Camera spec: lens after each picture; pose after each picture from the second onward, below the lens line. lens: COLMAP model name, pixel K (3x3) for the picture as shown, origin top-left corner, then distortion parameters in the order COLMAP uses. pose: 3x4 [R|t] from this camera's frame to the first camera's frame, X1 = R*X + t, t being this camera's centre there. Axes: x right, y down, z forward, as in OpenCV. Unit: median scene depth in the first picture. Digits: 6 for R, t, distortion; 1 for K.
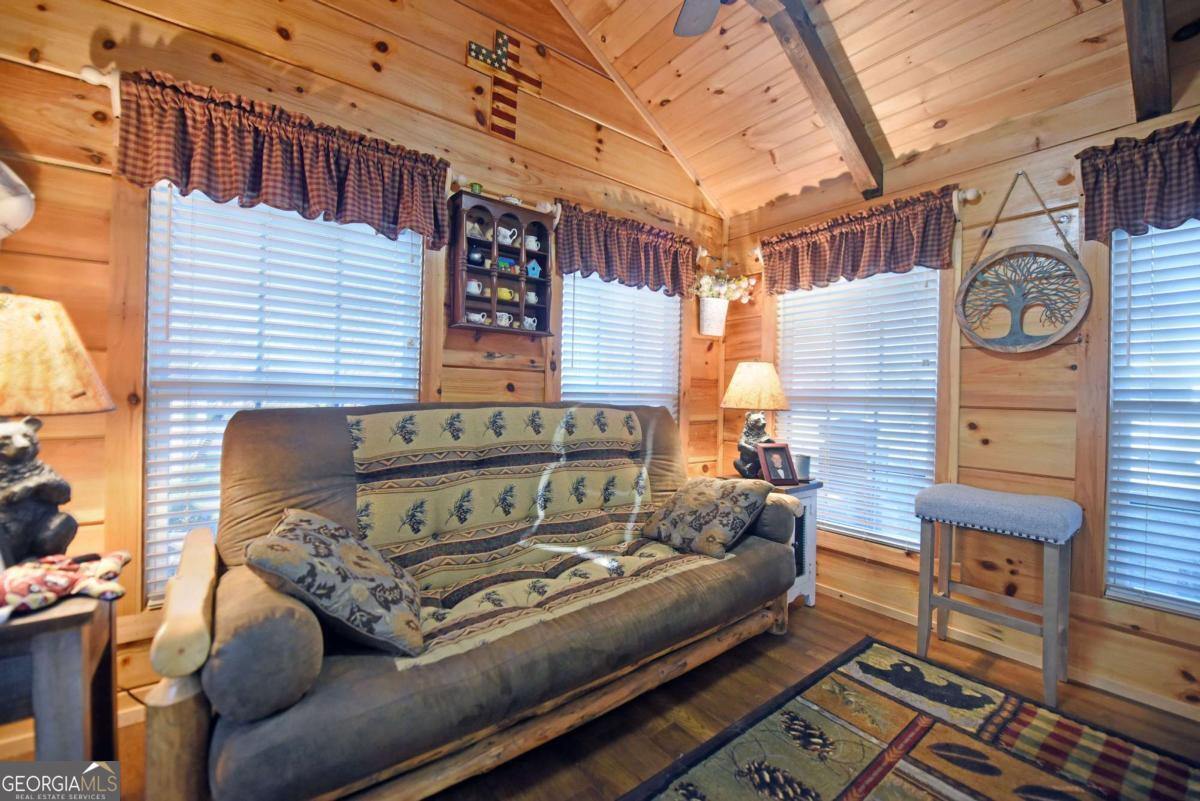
lens RADIAL K [[477.6, 0, 604.4], [0, 477.6, 394.8], [0, 0, 1]] dist [-0.015594, -0.002805]
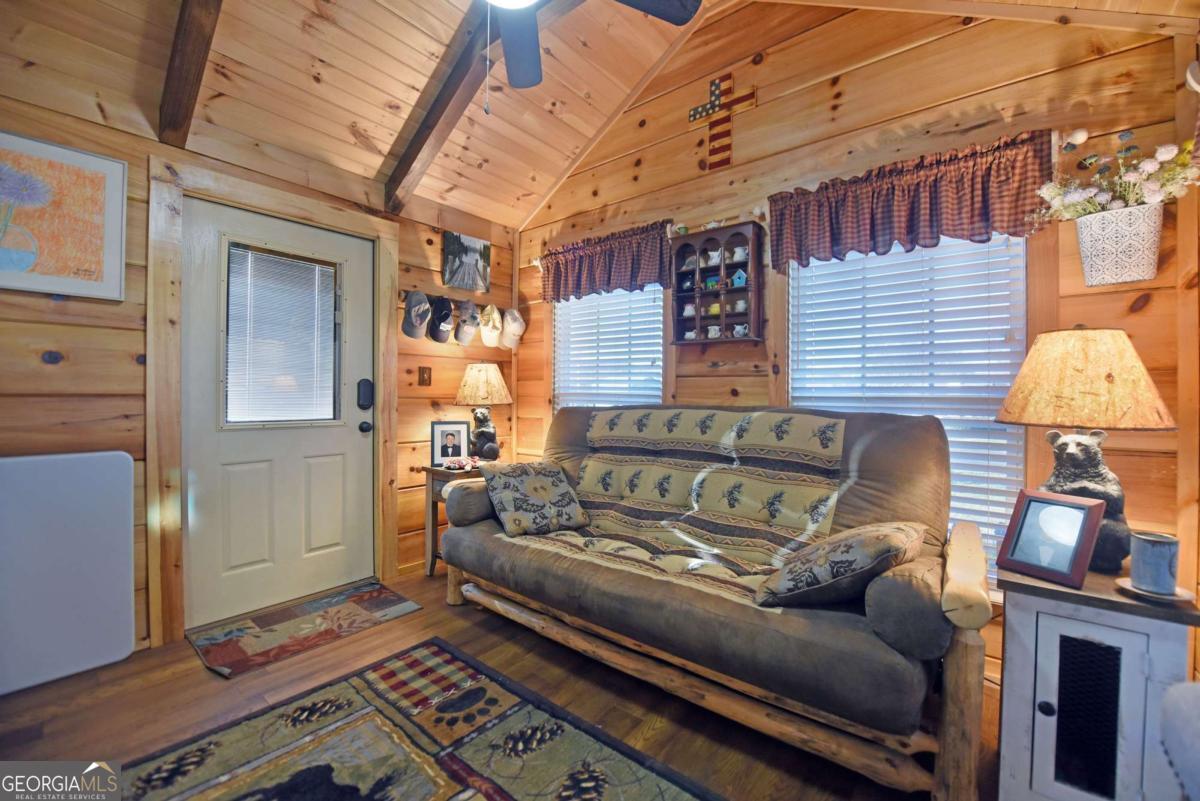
lens RADIAL K [[477.6, 0, 604.4], [0, 477.6, 394.8], [0, 0, 1]] dist [-0.015594, -0.002805]
pose [[0.234854, -0.019714, -0.971831, 0.860257], [-0.009119, 0.999706, -0.022483, 0.017978], [0.971988, 0.014142, 0.234605, 0.516933]]
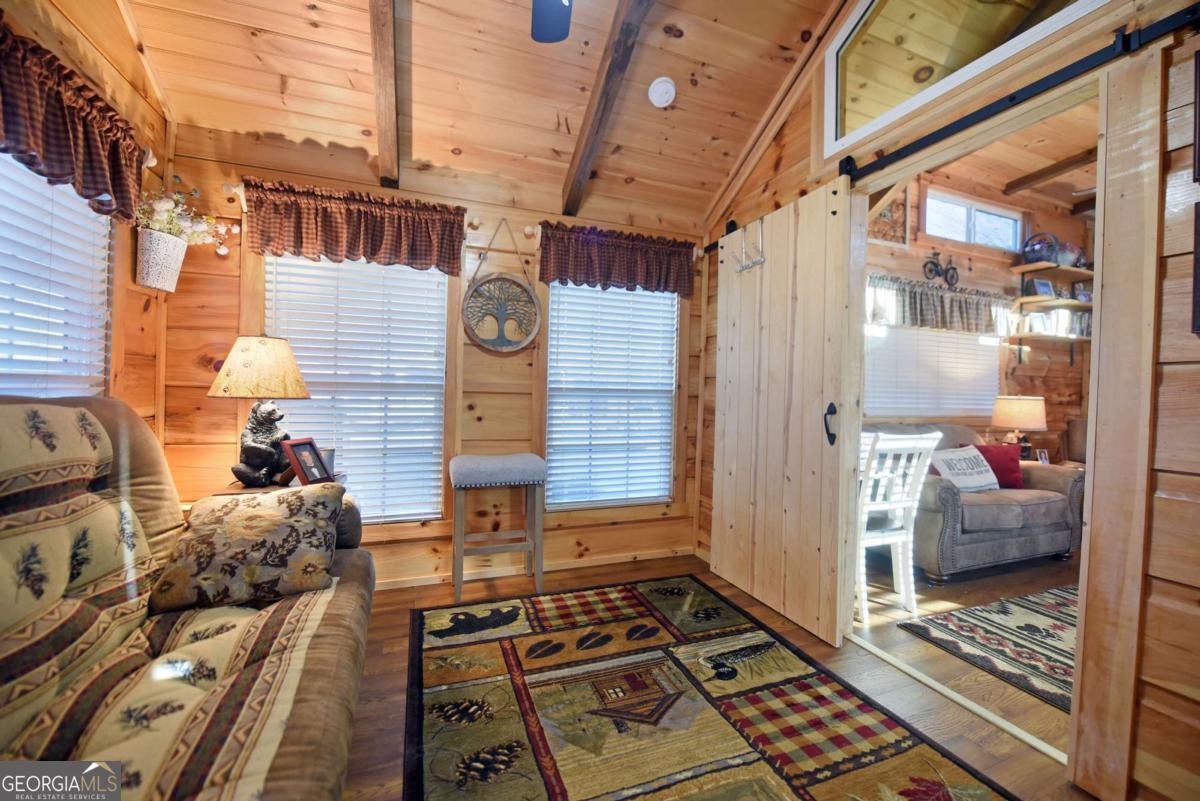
lens RADIAL K [[477.6, 0, 604.4], [0, 477.6, 394.8], [0, 0, 1]] dist [-0.015594, -0.002805]
pose [[0.283374, -0.020082, 0.958799, -0.364677], [-0.016702, 0.999526, 0.025871, -0.005967], [-0.958864, -0.023345, 0.282904, 0.329531]]
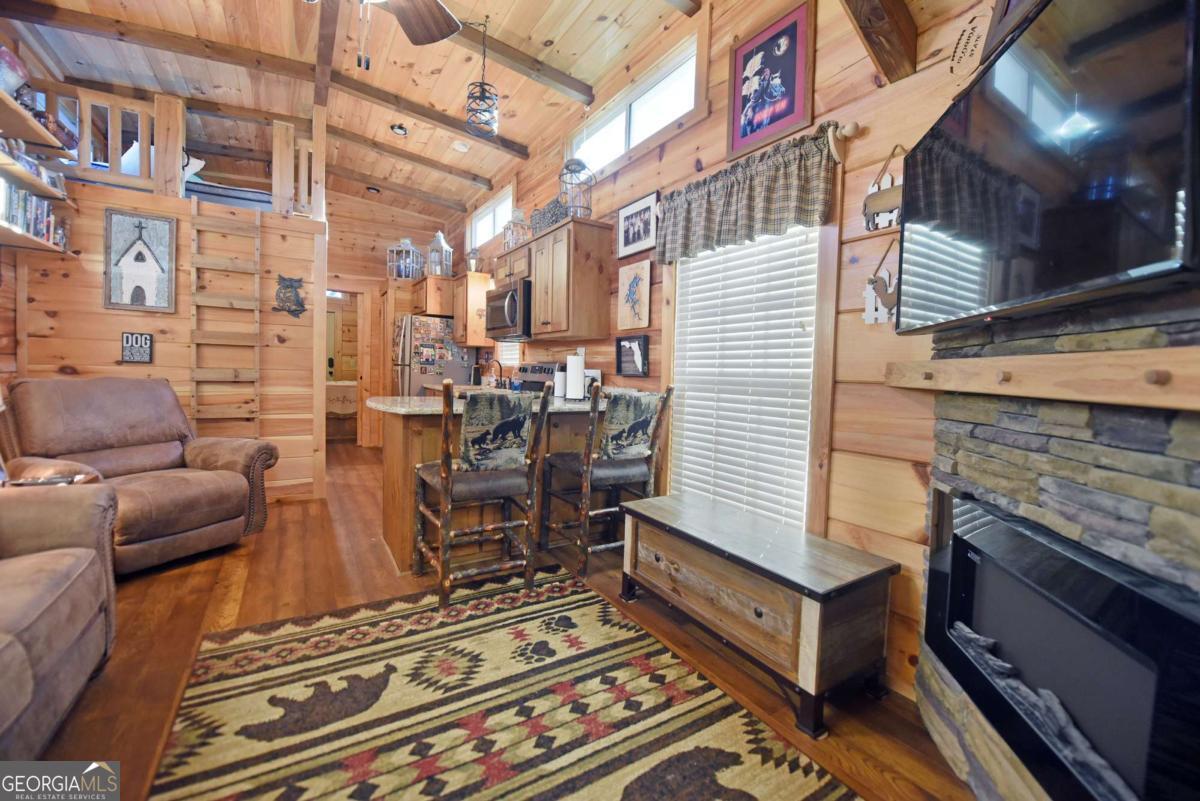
lens RADIAL K [[477.6, 0, 604.4], [0, 477.6, 394.8], [0, 0, 1]] dist [-0.015594, -0.002805]
pose [[-0.995715, -0.054144, 0.074966, 0.714979], [-0.050398, 0.997427, 0.050991, 0.027175], [-0.077534, 0.046994, -0.995882, -0.055922]]
